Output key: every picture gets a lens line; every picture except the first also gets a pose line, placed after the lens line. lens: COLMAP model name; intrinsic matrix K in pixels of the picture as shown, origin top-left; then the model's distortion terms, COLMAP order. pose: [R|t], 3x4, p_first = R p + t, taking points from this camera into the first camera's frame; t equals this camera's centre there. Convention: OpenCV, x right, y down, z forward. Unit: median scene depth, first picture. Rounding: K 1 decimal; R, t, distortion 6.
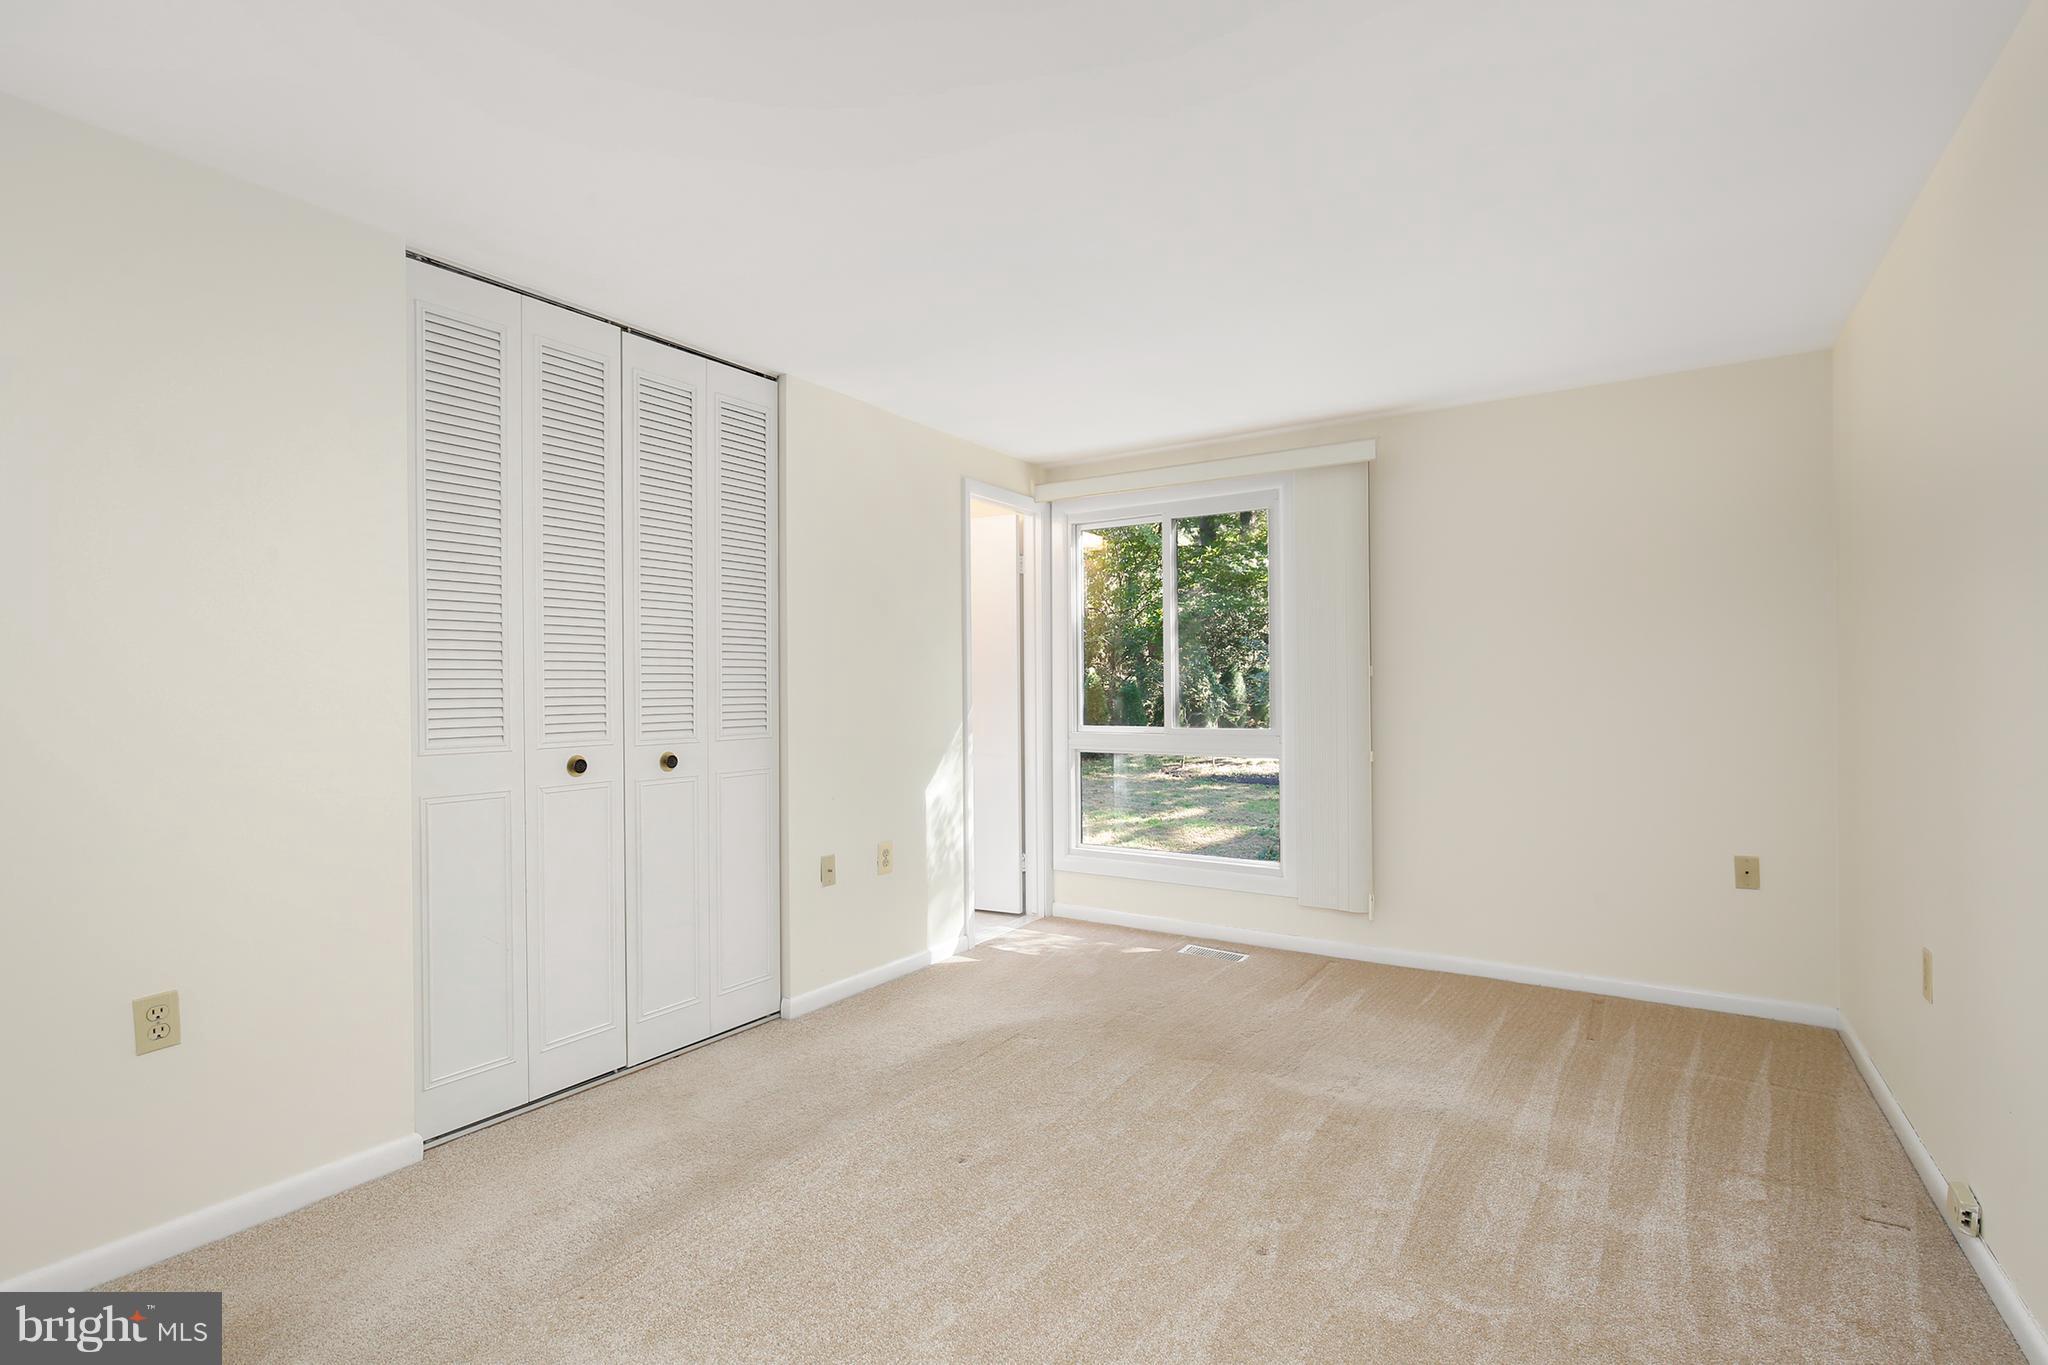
lens RADIAL K [[940.9, 0, 1029.6], [0, 940.9, 676.8], [0, 0, 1]] dist [0.000225, 0.000520]
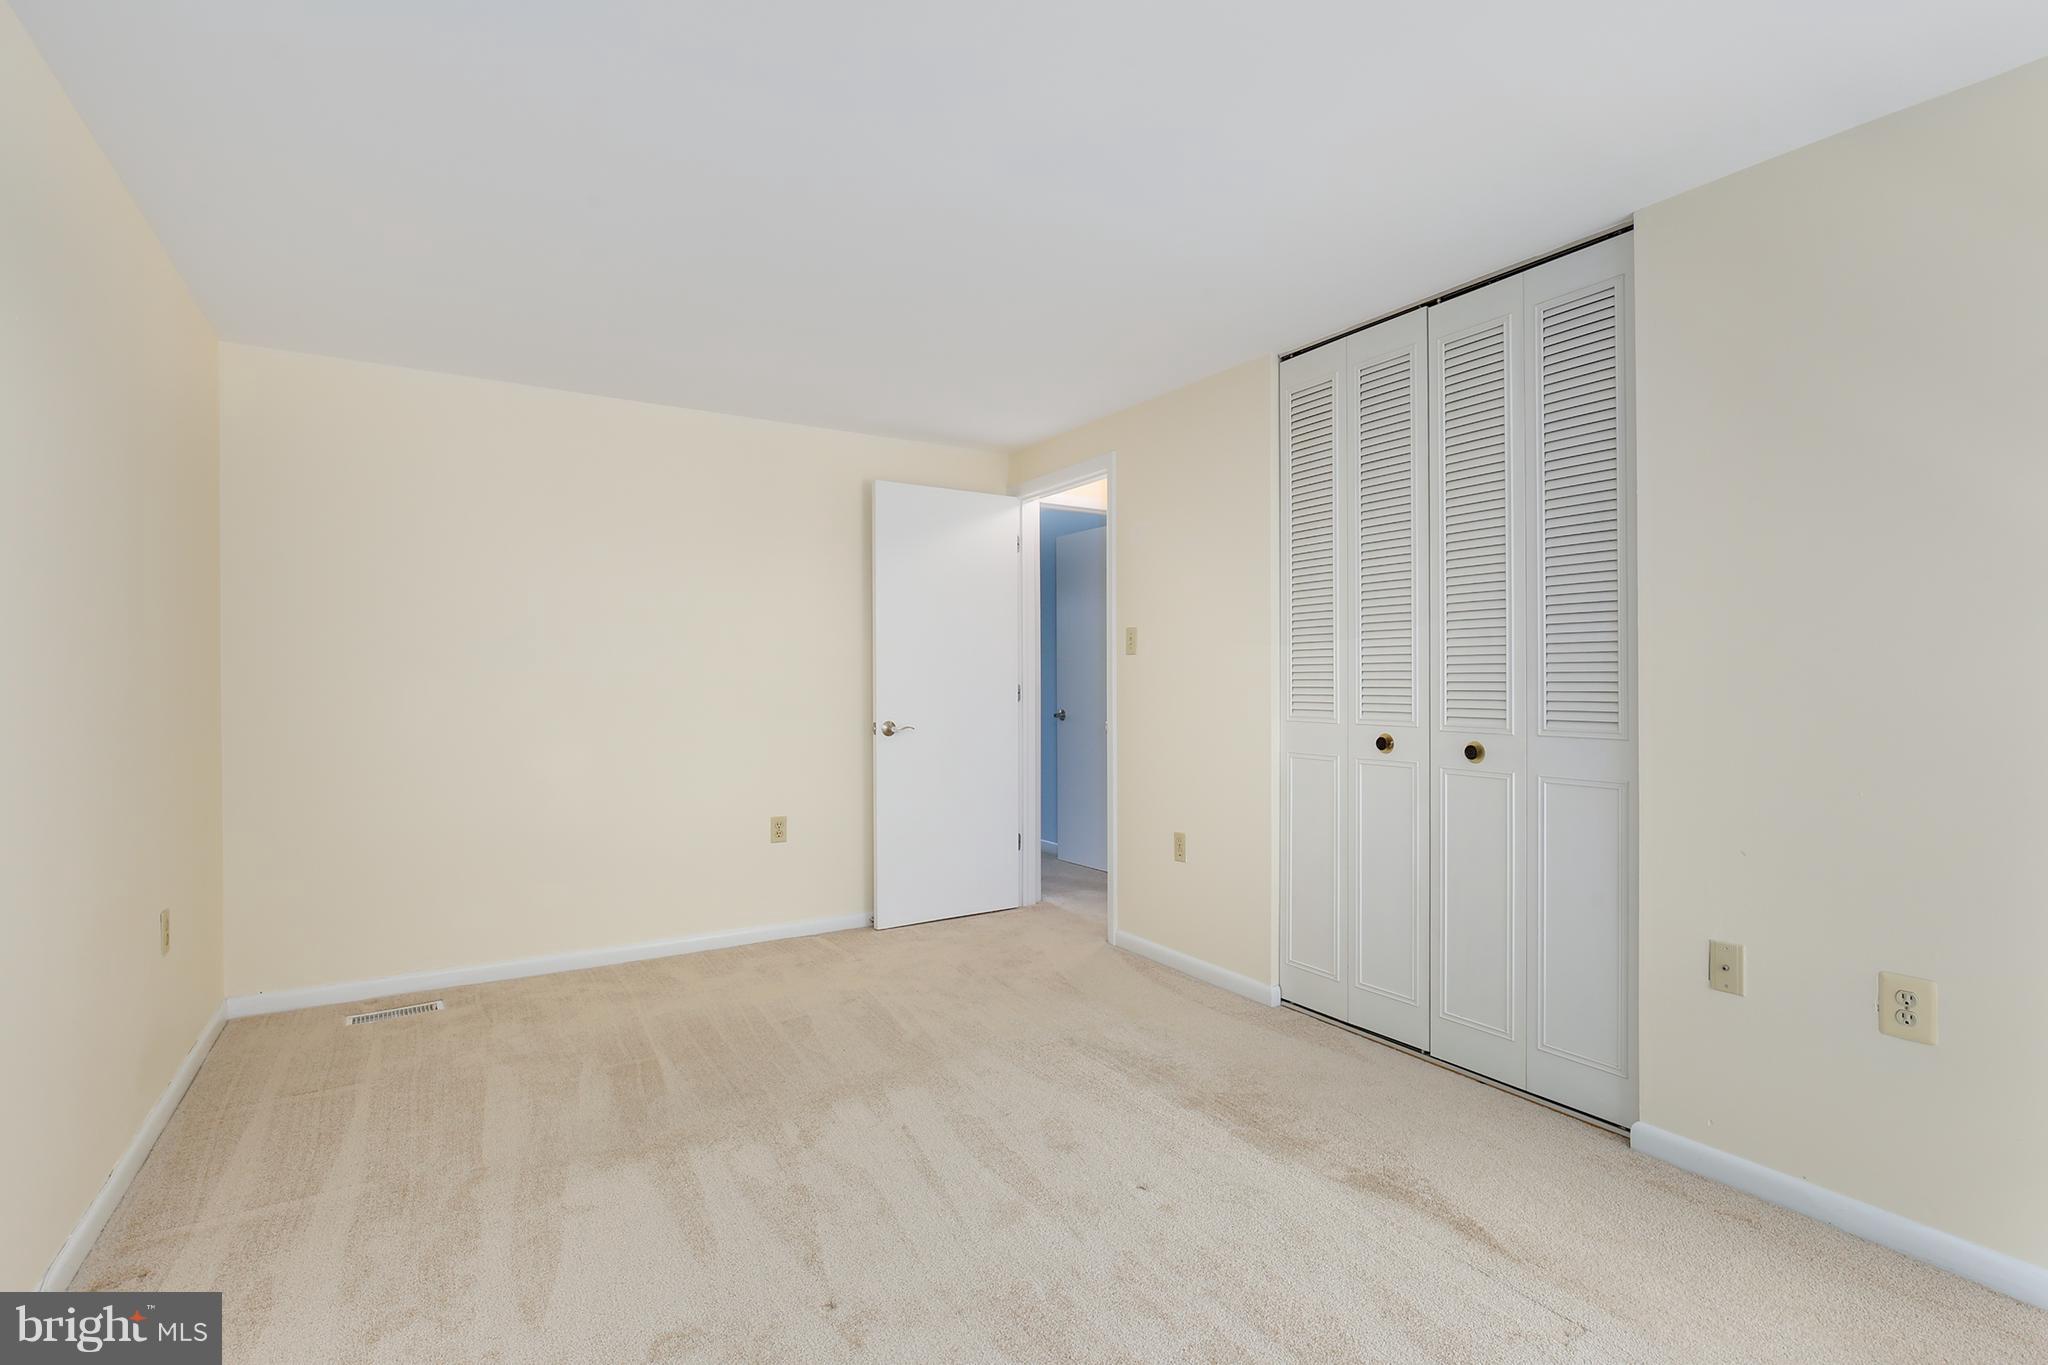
lens RADIAL K [[940.9, 0, 1029.7], [0, 940.9, 687.4], [0, 0, 1]] dist [0.000225, 0.000520]
pose [[-0.396453, 0.012579, -0.917969, 0.623581], [0.013000, 0.999883, 0.008087, 0.014843], [0.917963, -0.008727, -0.396570, 0.982164]]
